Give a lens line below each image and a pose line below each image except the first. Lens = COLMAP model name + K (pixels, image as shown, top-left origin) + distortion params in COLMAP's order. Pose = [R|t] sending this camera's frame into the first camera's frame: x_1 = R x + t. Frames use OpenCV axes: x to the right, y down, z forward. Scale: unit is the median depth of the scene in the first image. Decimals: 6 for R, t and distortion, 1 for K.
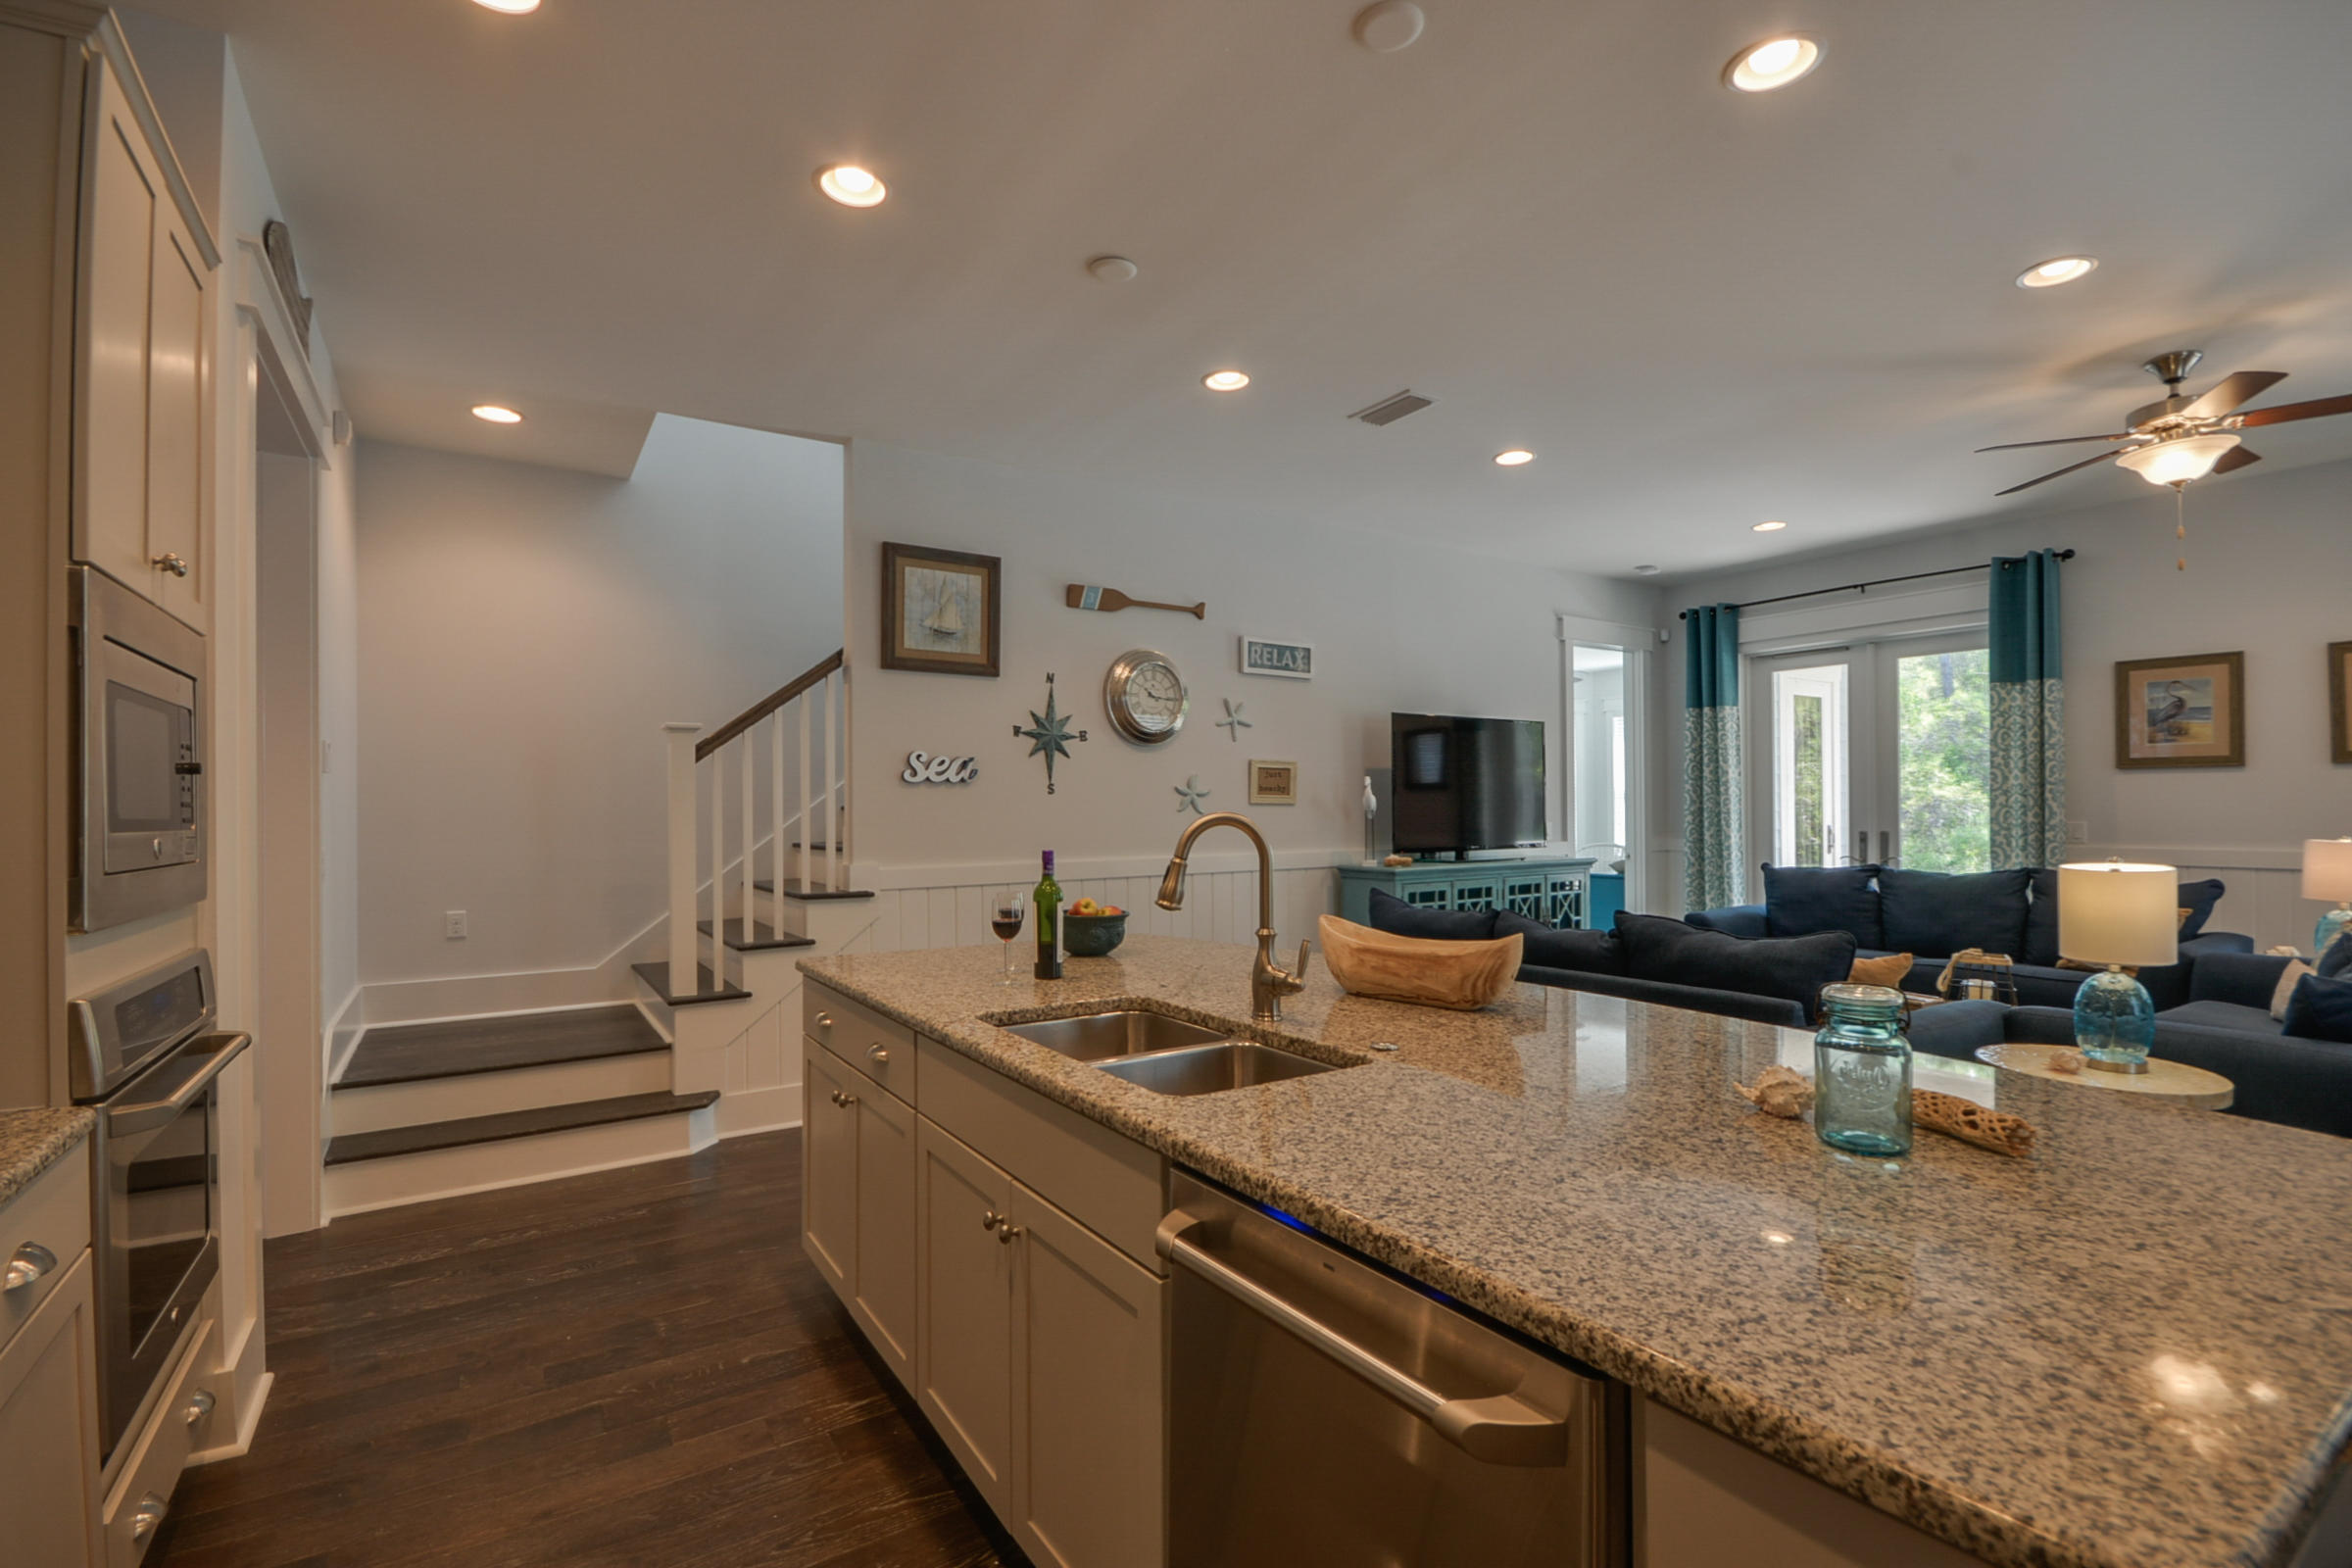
lens RADIAL K [[1040.7, 0, 1160.2], [0, 1040.7, 797.2], [0, 0, 1]] dist [0.003941, -0.006528]
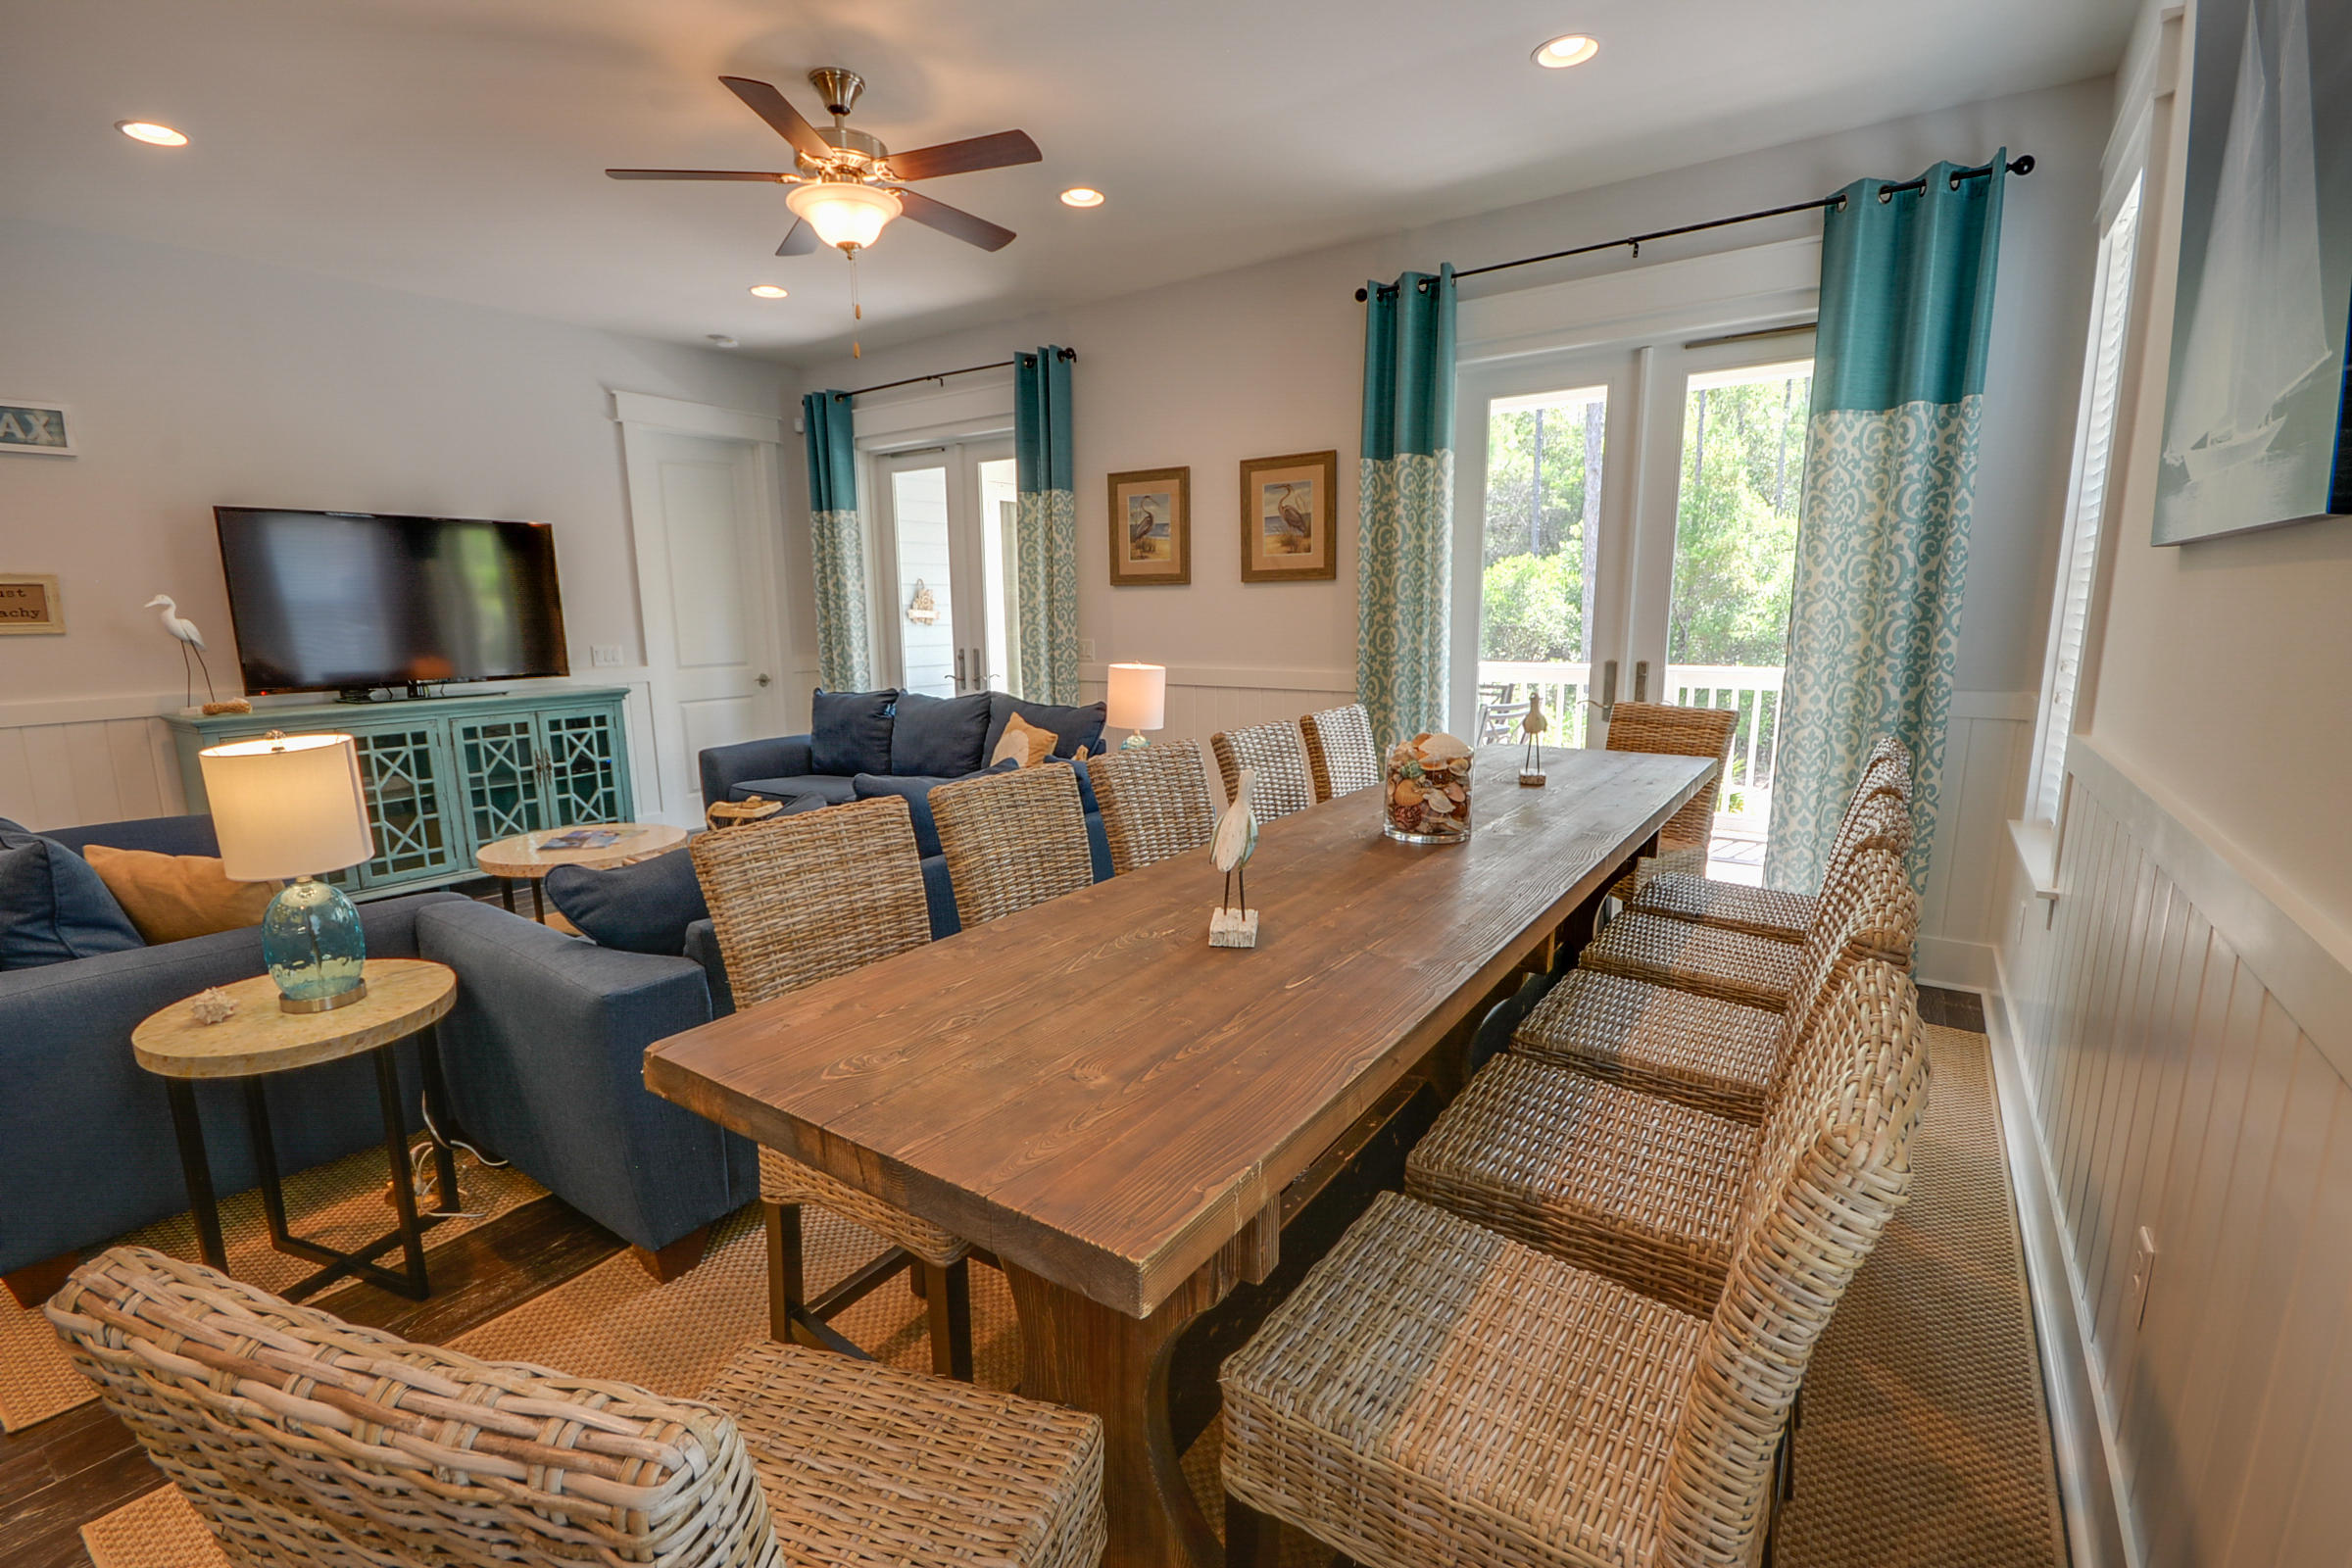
lens RADIAL K [[1040.7, 0, 1158.2], [0, 1040.7, 800.7], [0, 0, 1]] dist [0.003941, -0.006528]
pose [[0.931478, -0.071959, 0.356611, 0.572503], [0.002380, 0.981427, 0.191821, -0.016020], [-0.363791, -0.177828, 0.914349, 0.038323]]
